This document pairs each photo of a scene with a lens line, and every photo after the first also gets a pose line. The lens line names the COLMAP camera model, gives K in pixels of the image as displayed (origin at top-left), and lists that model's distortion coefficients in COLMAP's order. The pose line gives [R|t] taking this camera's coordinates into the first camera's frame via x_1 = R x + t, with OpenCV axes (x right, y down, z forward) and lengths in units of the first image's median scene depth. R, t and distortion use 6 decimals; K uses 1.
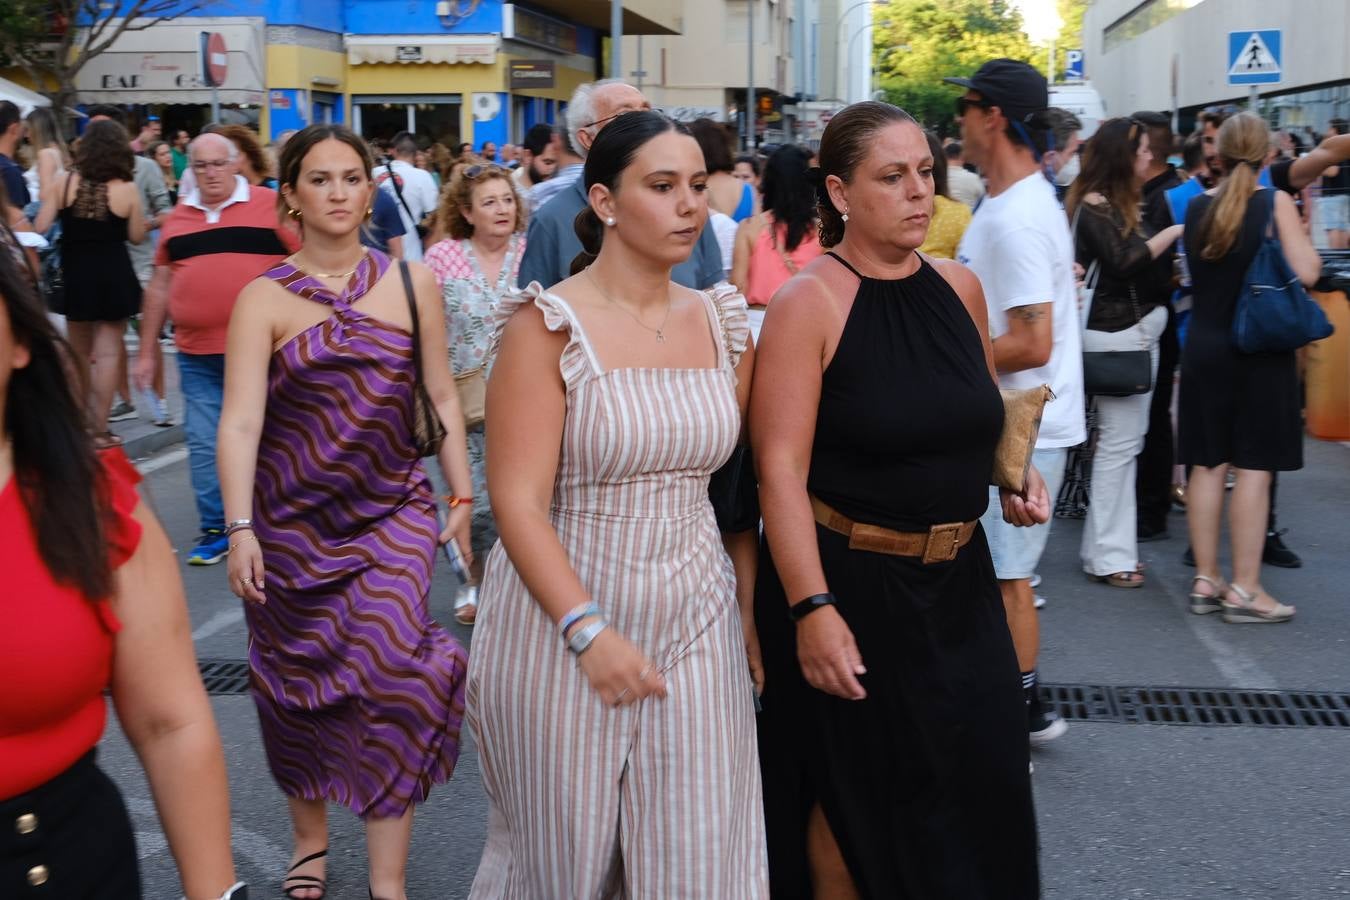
lens RADIAL K [[2031.9, 0, 675.0], [0, 2031.9, 450.0], [0, 0, 1]] dist [0.009613, 0.138765]
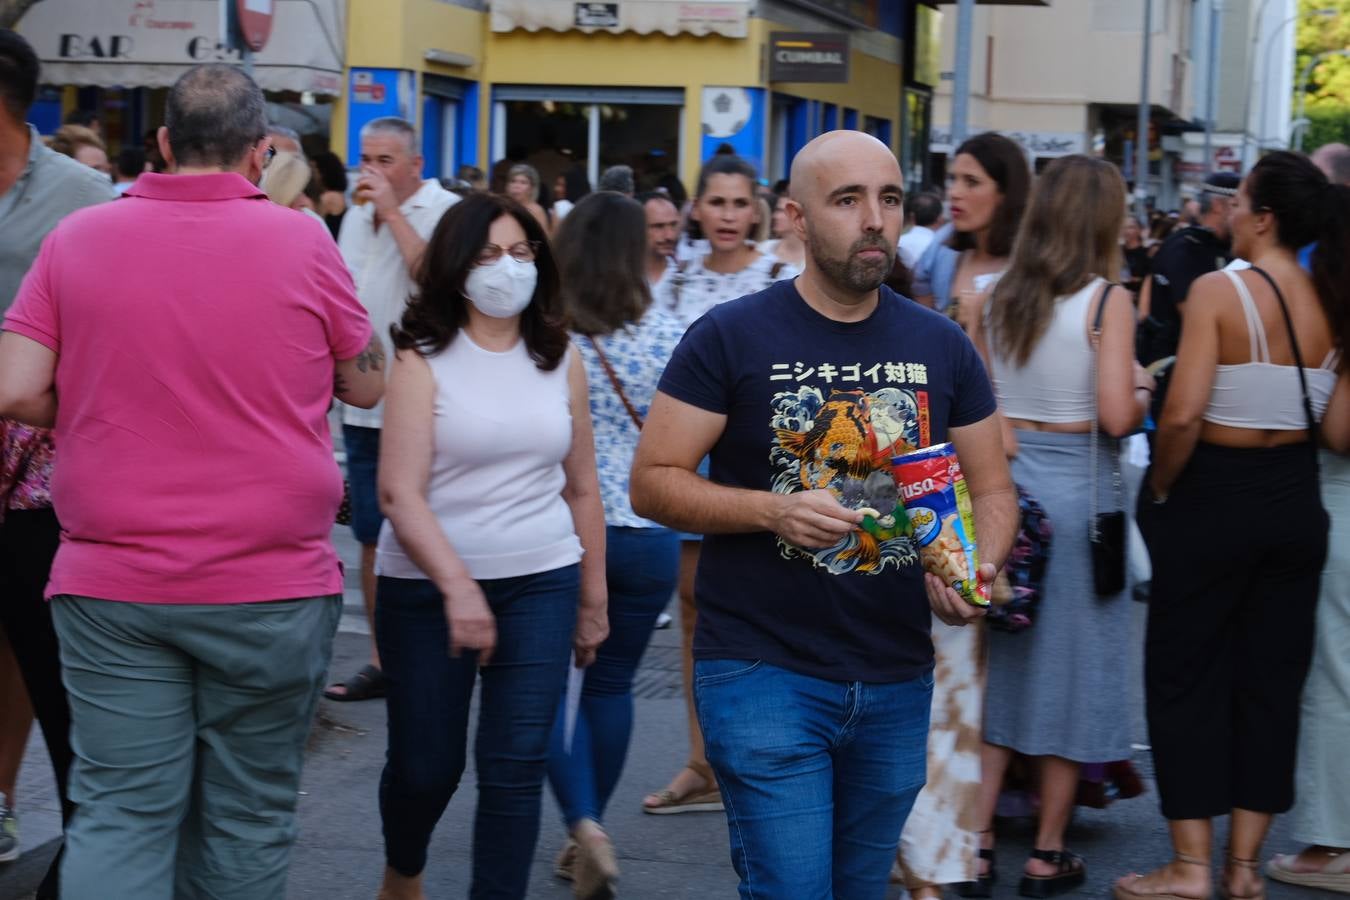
lens RADIAL K [[2569.2, 0, 675.0], [0, 2569.2, 450.0], [0, 0, 1]] dist [-0.007914, -0.105702]
pose [[0.996567, 0.040285, -0.072334, -0.051439], [-0.043868, 0.997852, -0.048651, -0.038926], [0.070218, 0.051657, 0.996193, 0.288727]]
